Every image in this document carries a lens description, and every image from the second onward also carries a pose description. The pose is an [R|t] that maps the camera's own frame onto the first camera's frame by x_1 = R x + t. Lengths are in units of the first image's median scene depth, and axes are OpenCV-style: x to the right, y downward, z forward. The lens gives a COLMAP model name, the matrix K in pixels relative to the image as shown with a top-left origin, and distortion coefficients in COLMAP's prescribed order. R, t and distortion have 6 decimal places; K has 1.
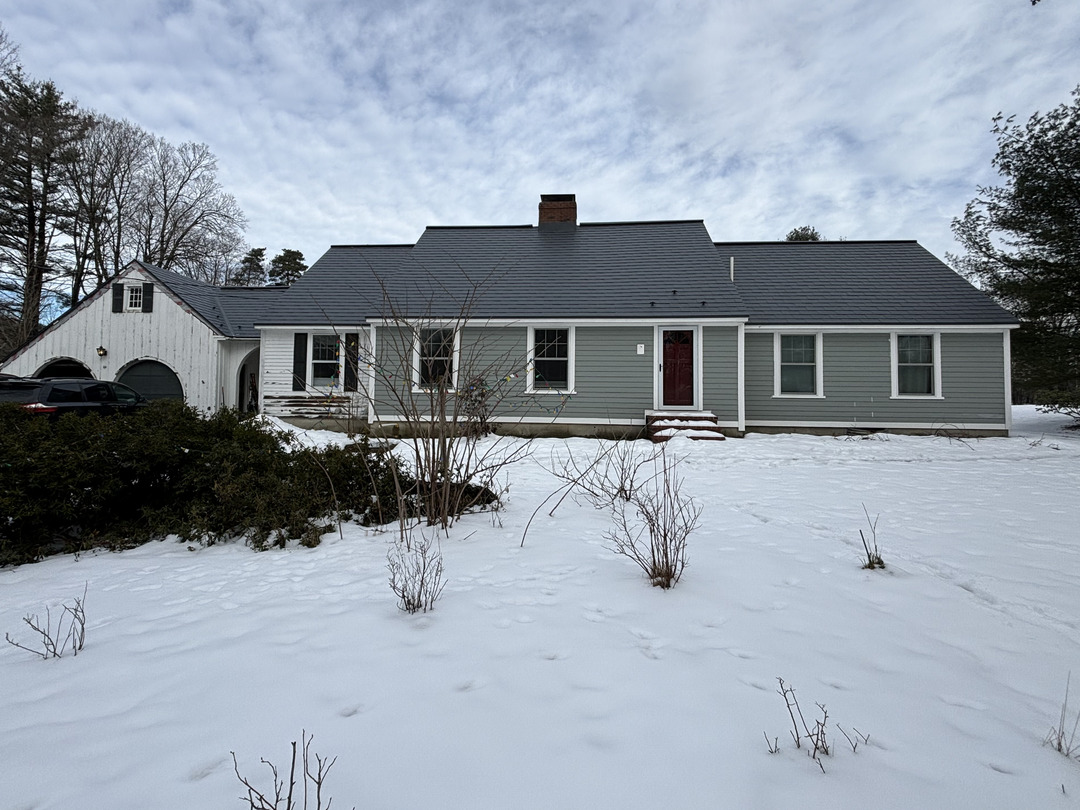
lens RADIAL K [[550.6, 0, 534.5], [0, 550.6, 389.8], [0, 0, 1]] dist [-0.011298, -0.000524]
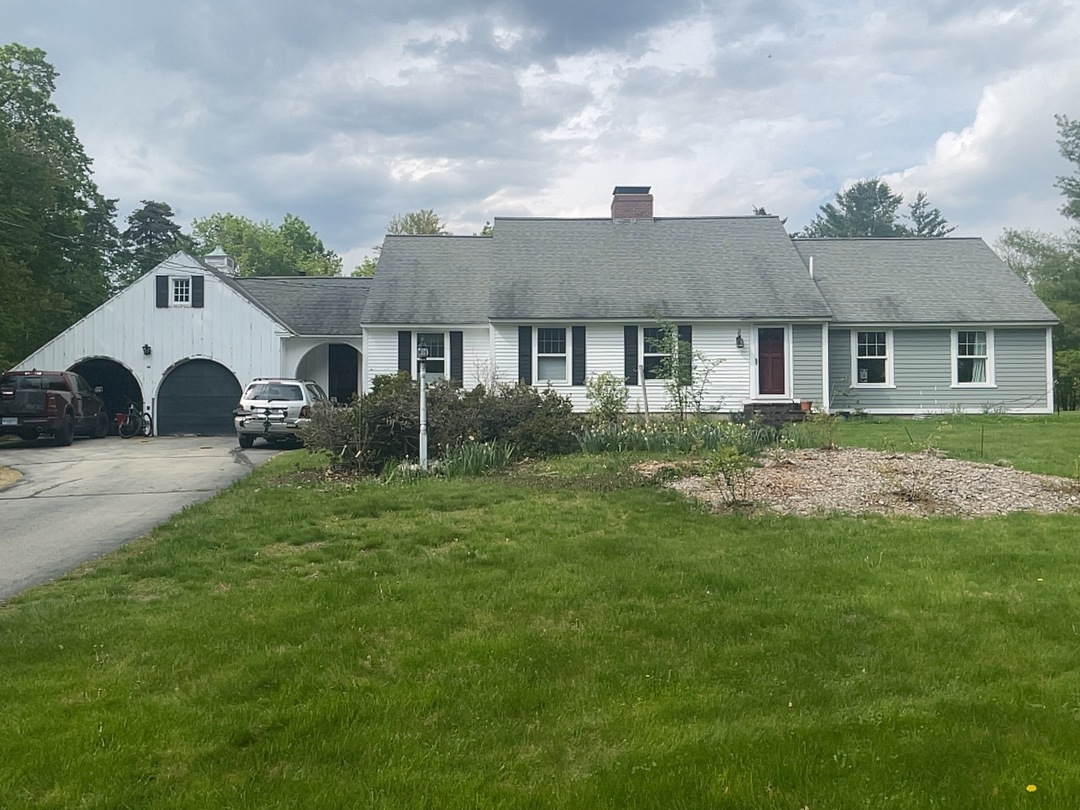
lens RADIAL K [[910.4, 0, 540.0], [0, 910.4, 405.0], [0, 0, 1]] dist [-0.001430, -0.003288]
pose [[0.993885, -0.012479, 0.109715, -0.383880], [0.013207, 0.999895, -0.005912, 0.050176], [-0.109630, 0.007325, 0.993945, -0.740418]]
